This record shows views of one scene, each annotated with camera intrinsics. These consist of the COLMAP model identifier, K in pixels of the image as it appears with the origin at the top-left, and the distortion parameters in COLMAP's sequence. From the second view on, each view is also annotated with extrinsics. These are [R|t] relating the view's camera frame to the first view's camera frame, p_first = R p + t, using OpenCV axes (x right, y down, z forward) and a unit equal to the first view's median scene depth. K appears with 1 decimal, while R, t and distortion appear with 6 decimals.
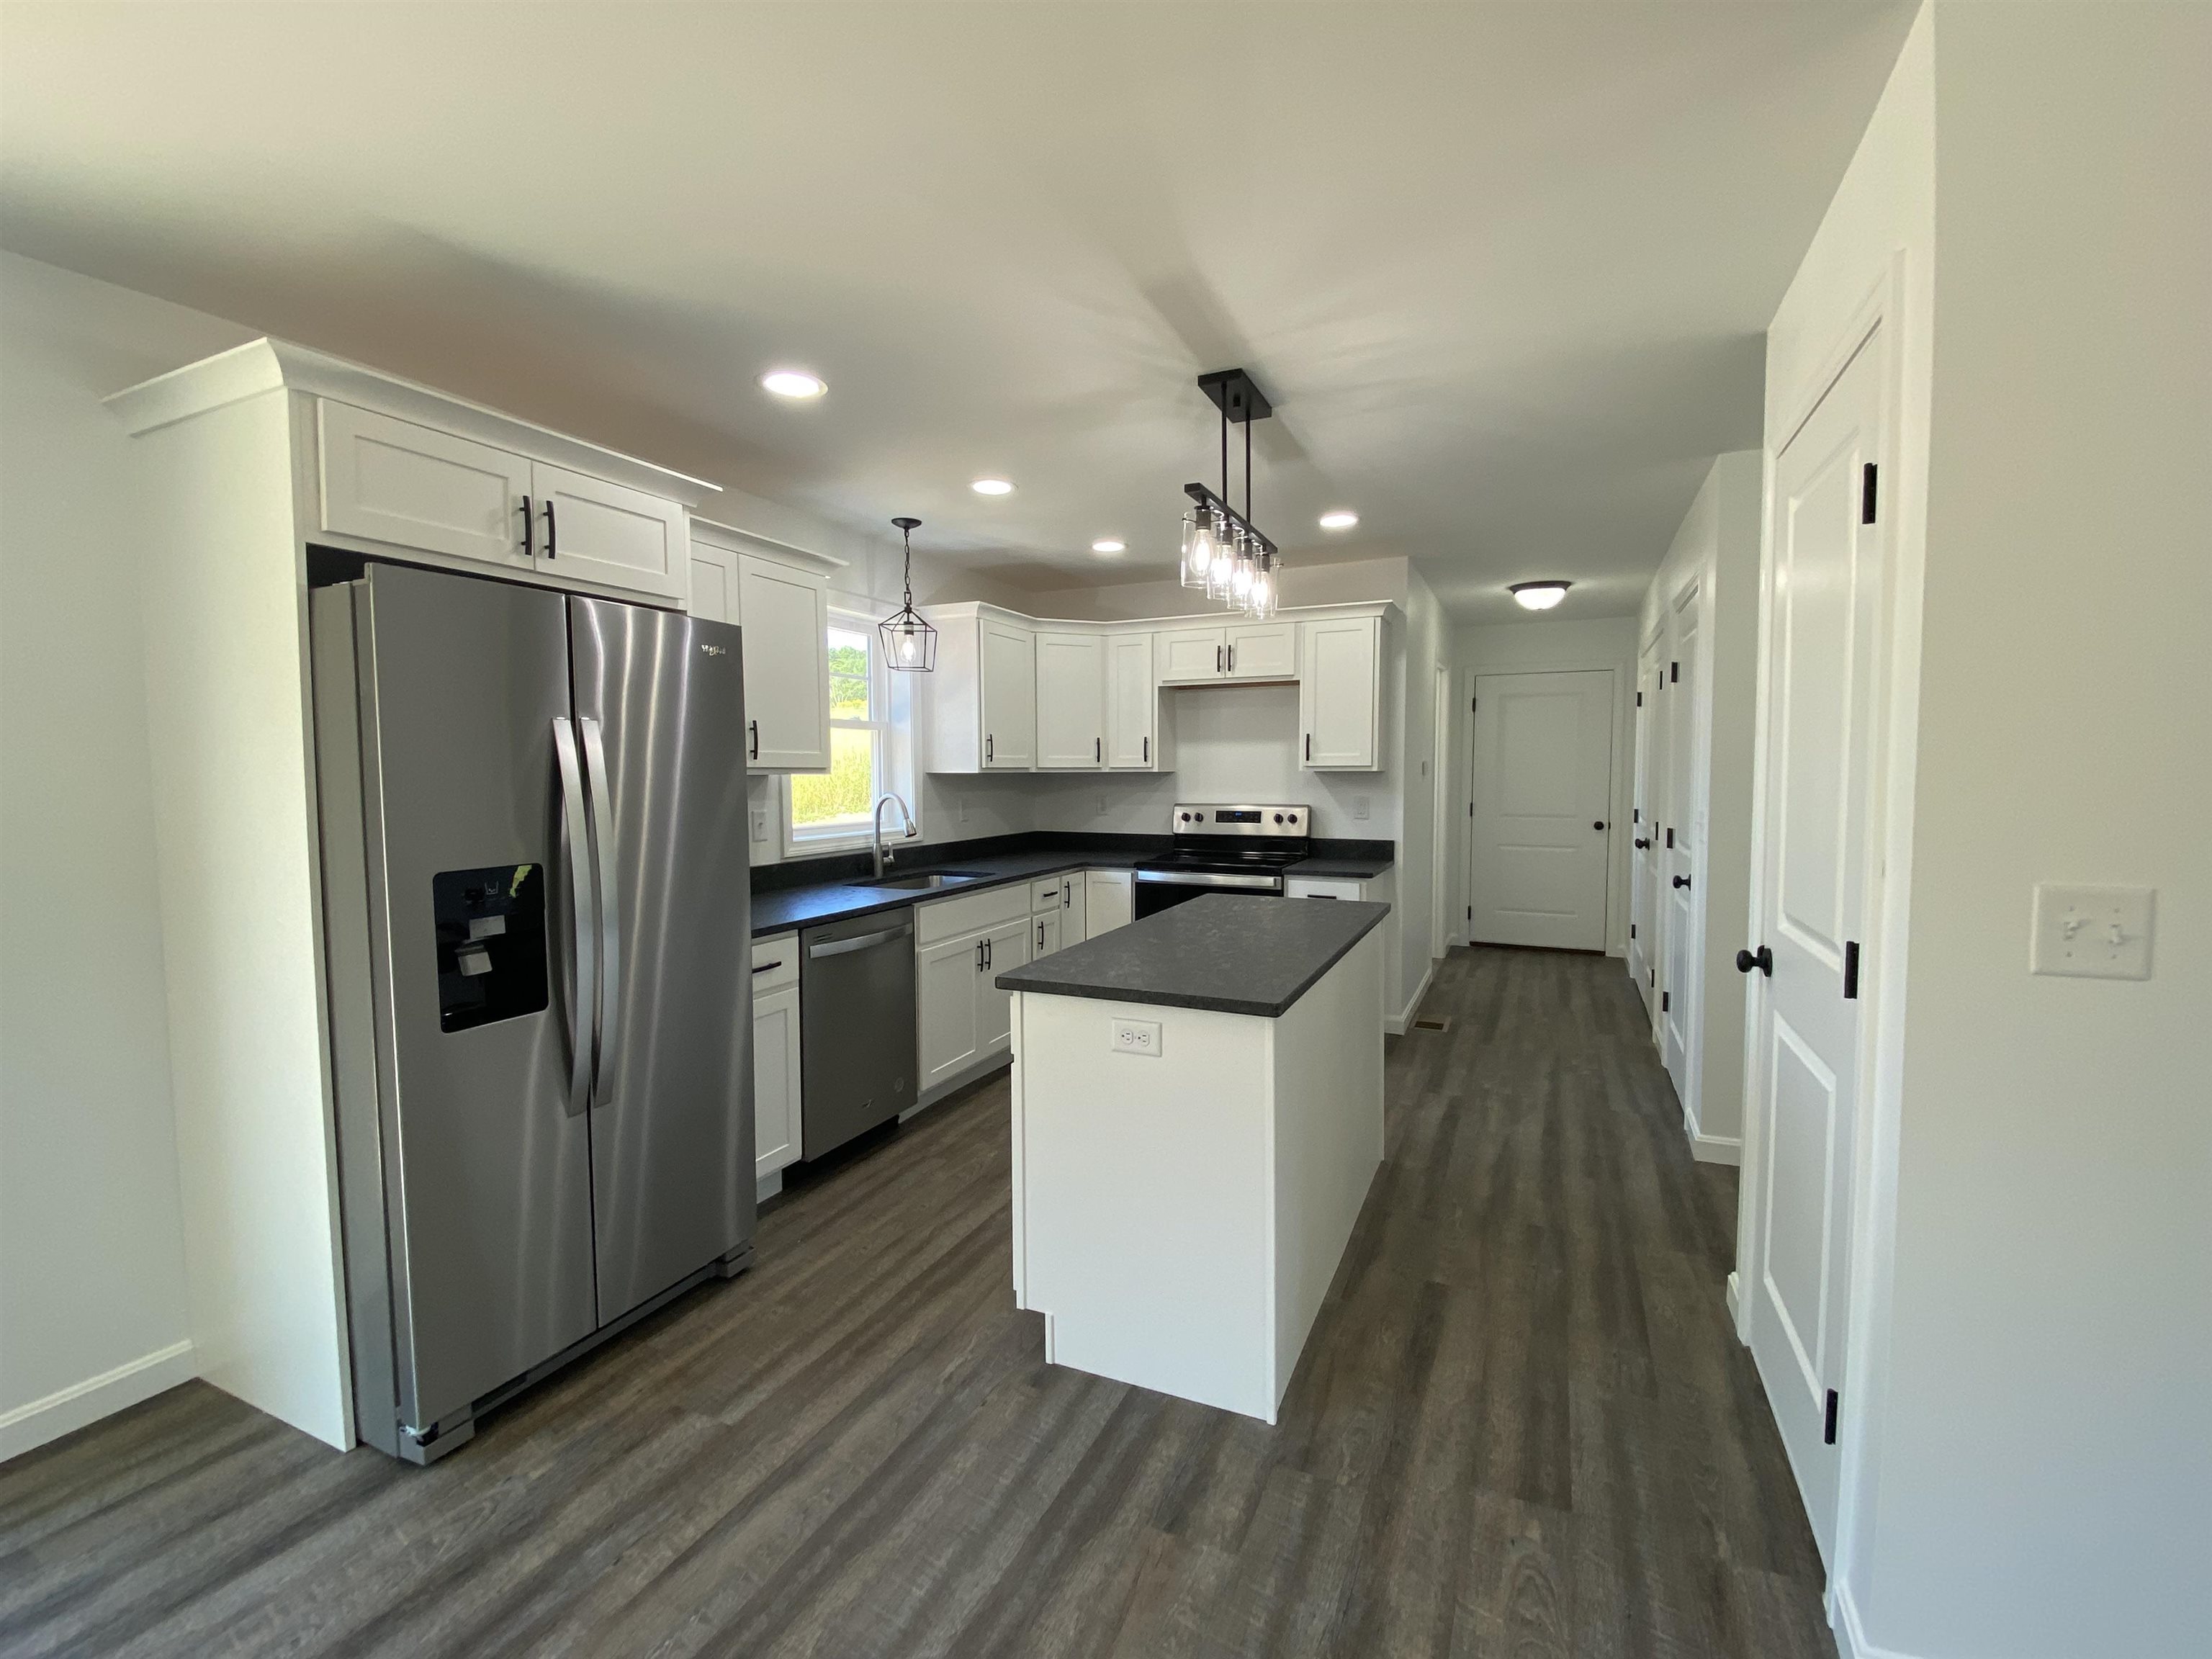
lens RADIAL K [[972.9, 0, 1101.1], [0, 972.9, 821.8], [0, 0, 1]] dist [-0.018718, -0.000934]
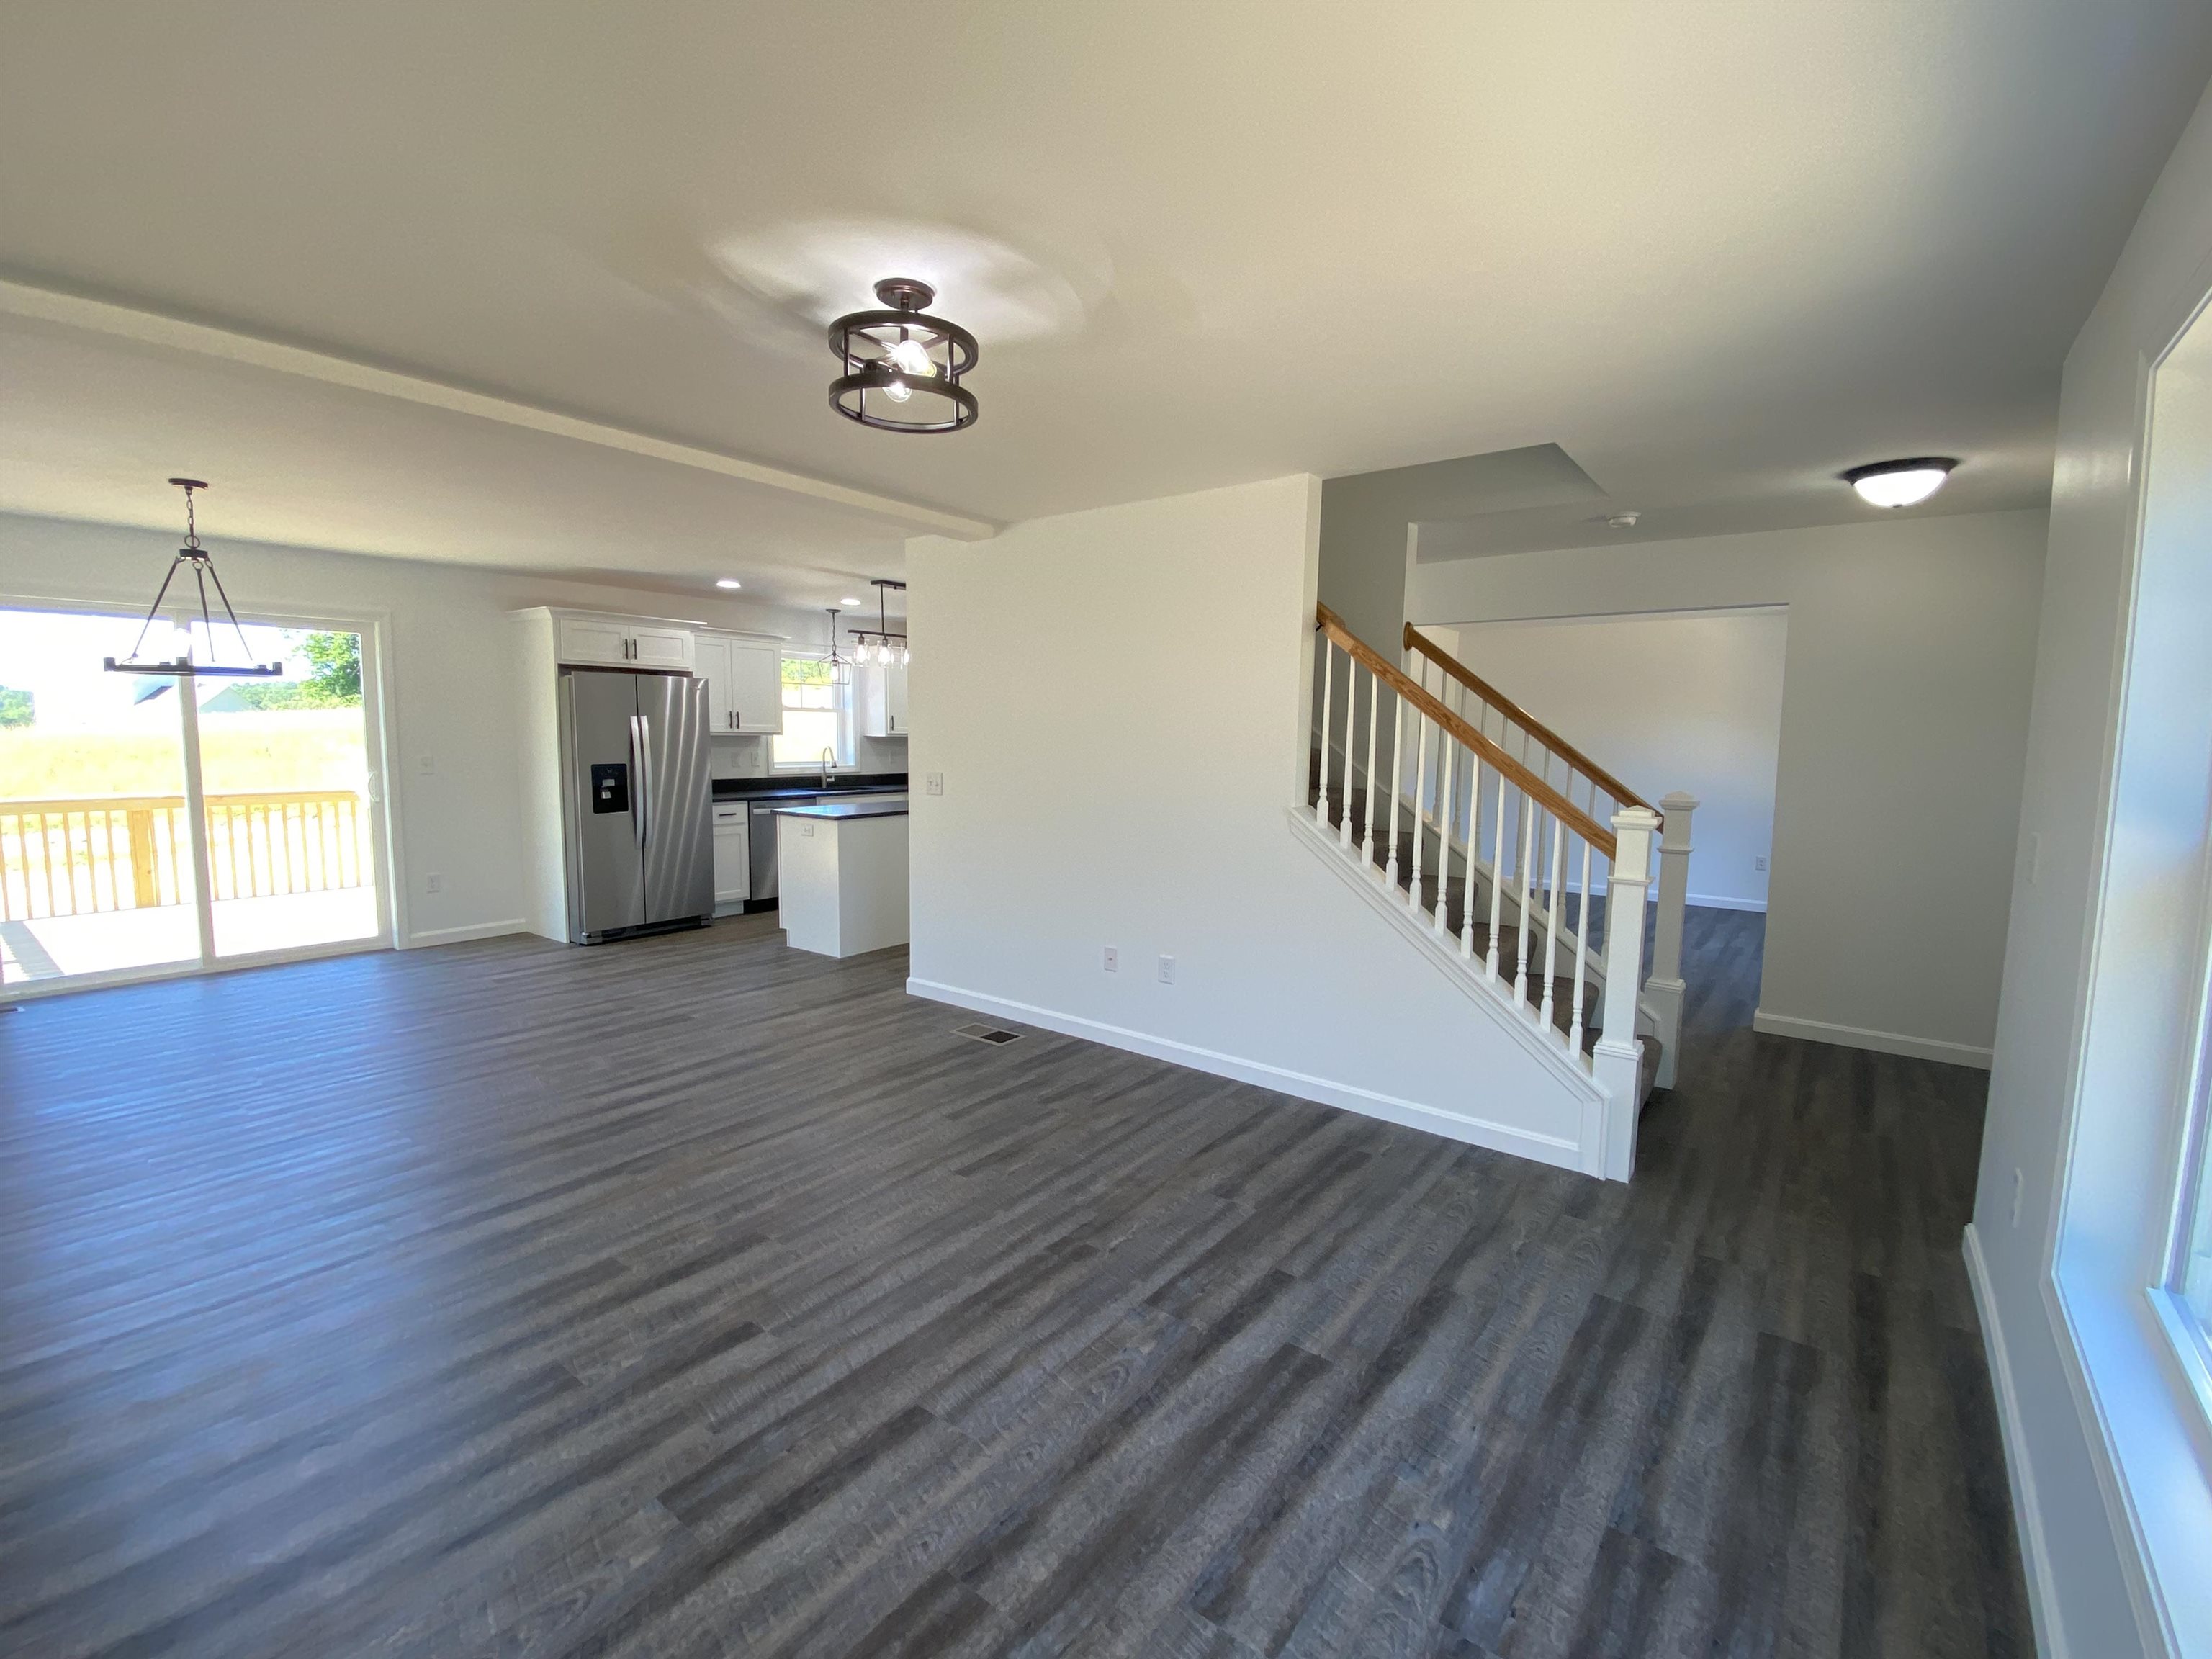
lens RADIAL K [[972.9, 0, 1109.2], [0, 972.9, 829.1], [0, 0, 1]] dist [-0.018718, -0.000934]
pose [[0.973263, 0.042322, -0.225761, 1.246187], [-0.032244, 0.998320, 0.048146, 0.040941], [0.227419, -0.039579, 0.972992, -1.270729]]
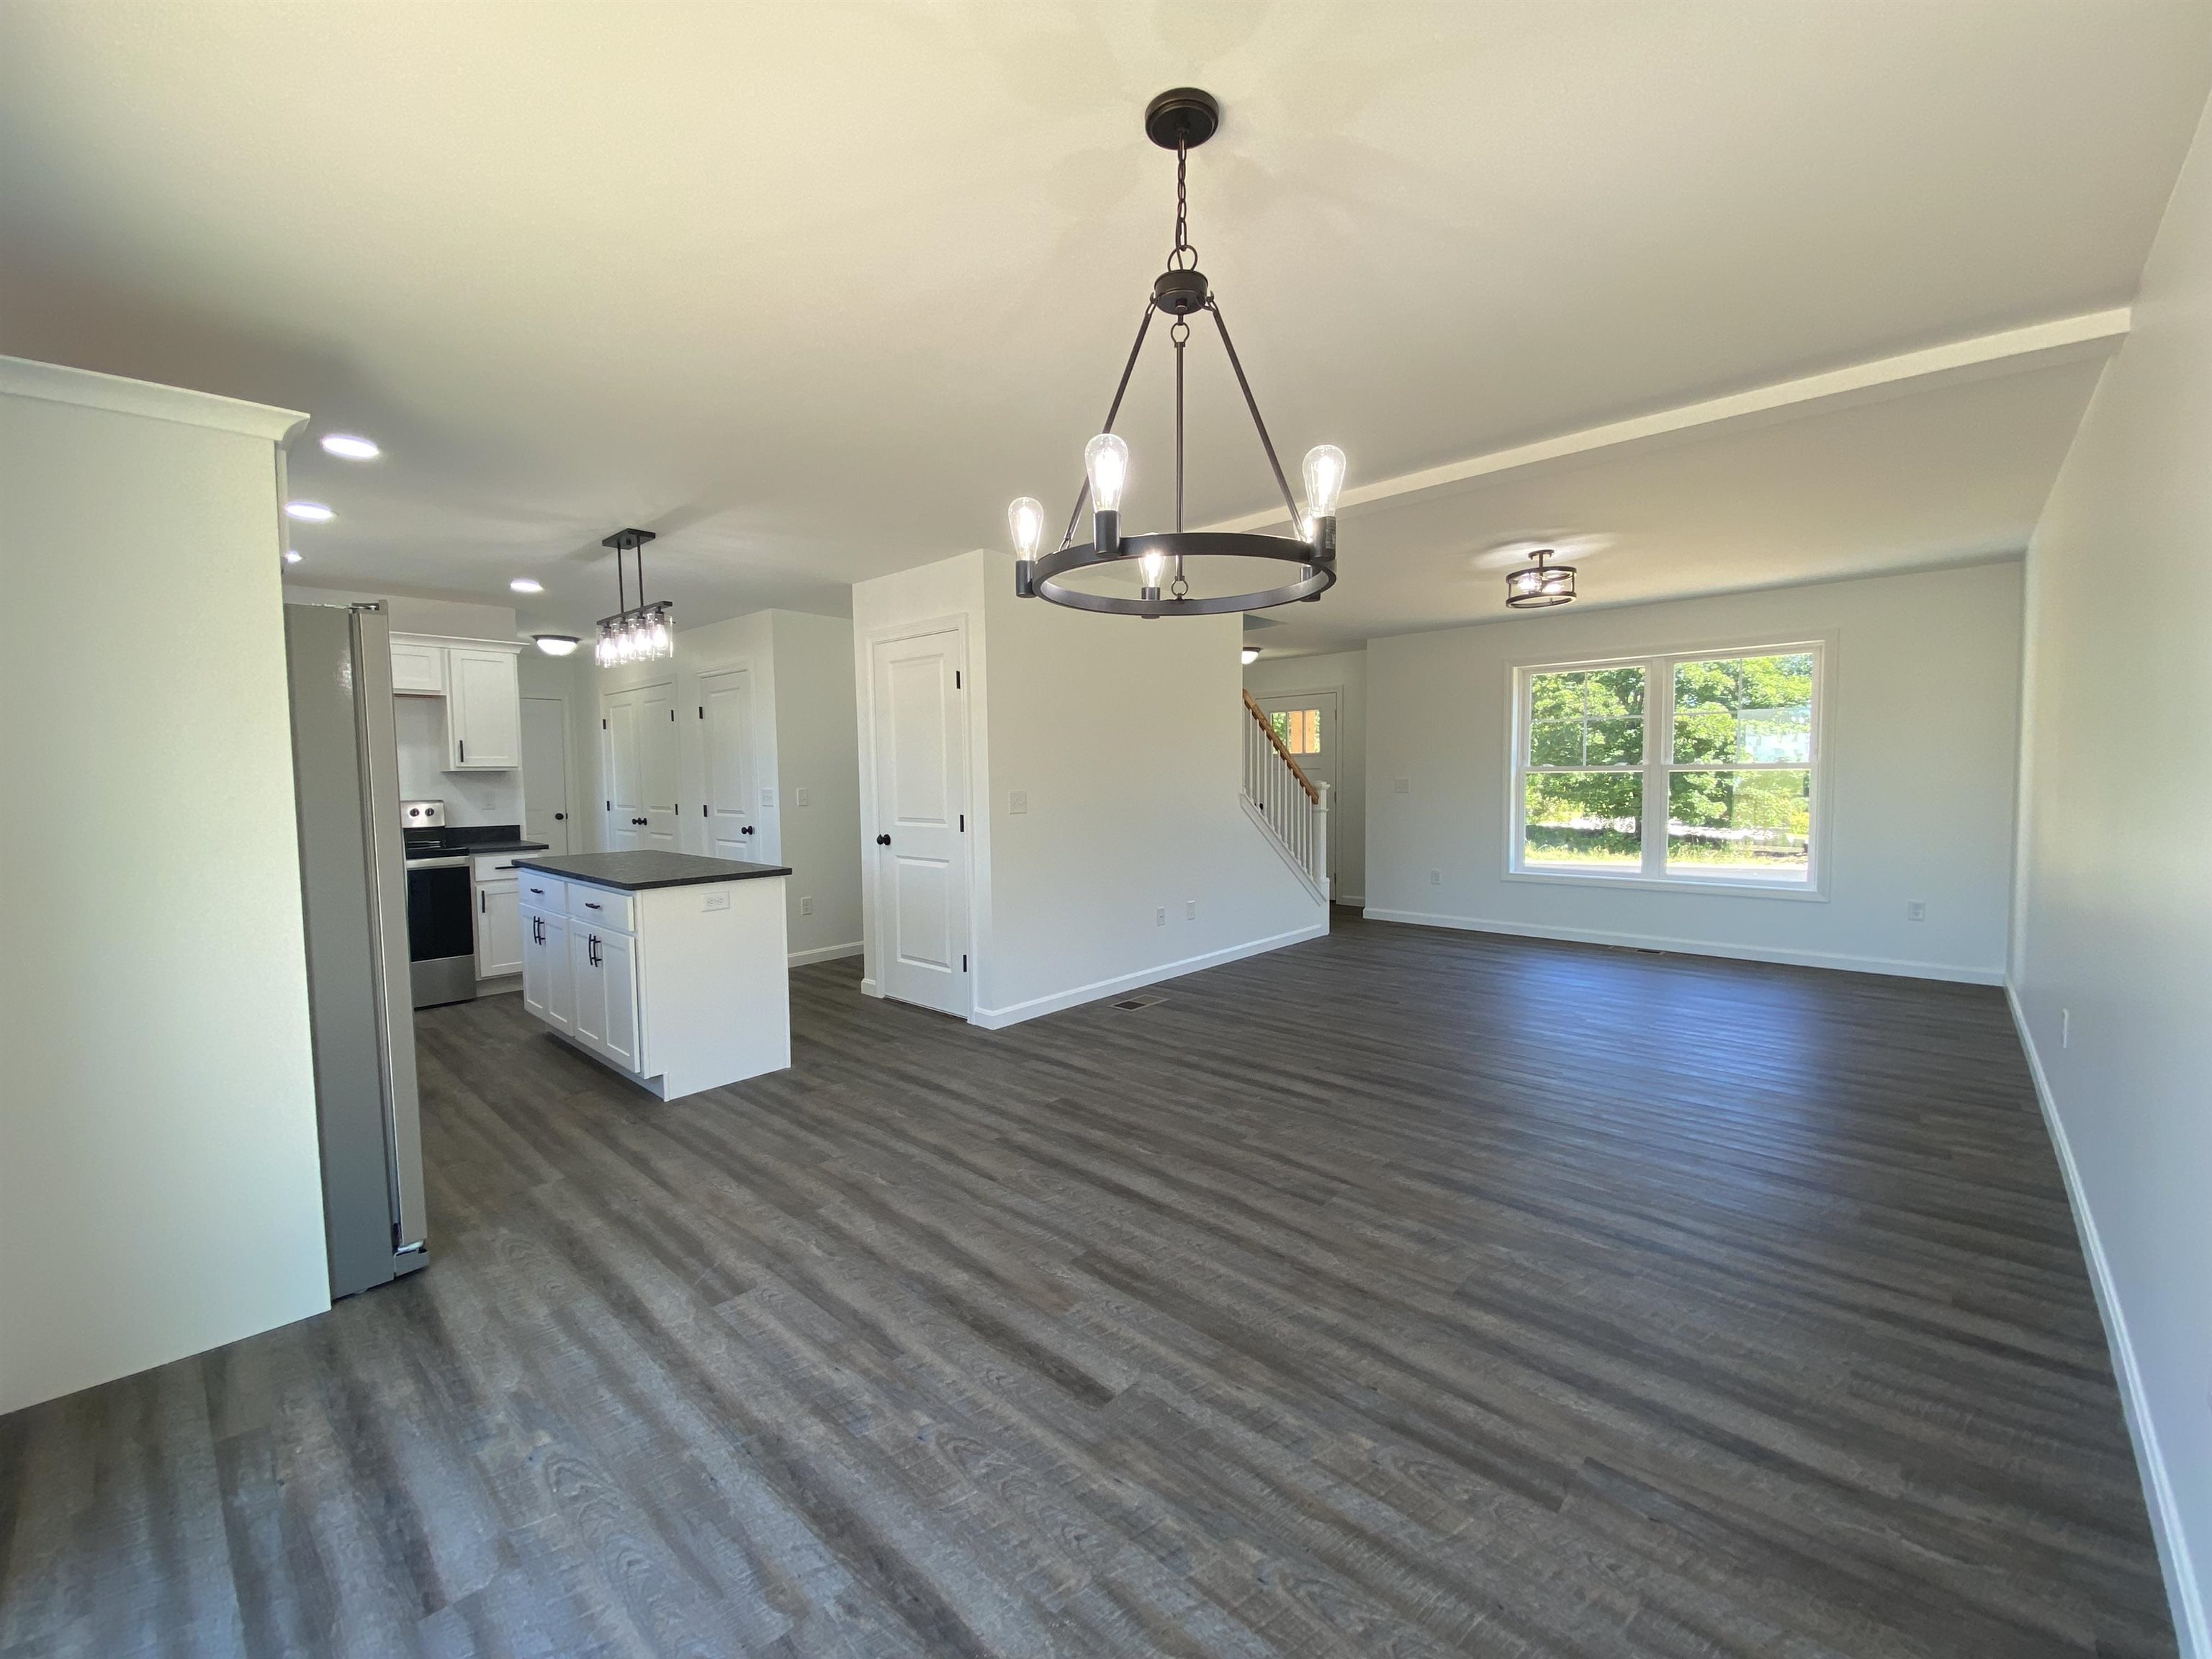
lens RADIAL K [[905.5, 0, 1110.1], [0, 905.5, 829.5], [0, 0, 1]] dist [-0.027353, -0.001498]
pose [[0.303176, -0.053538, 0.951430, -1.120115], [0.055615, 0.997713, 0.038420, 0.042566], [-0.951310, 0.041266, 0.305460, -0.237473]]
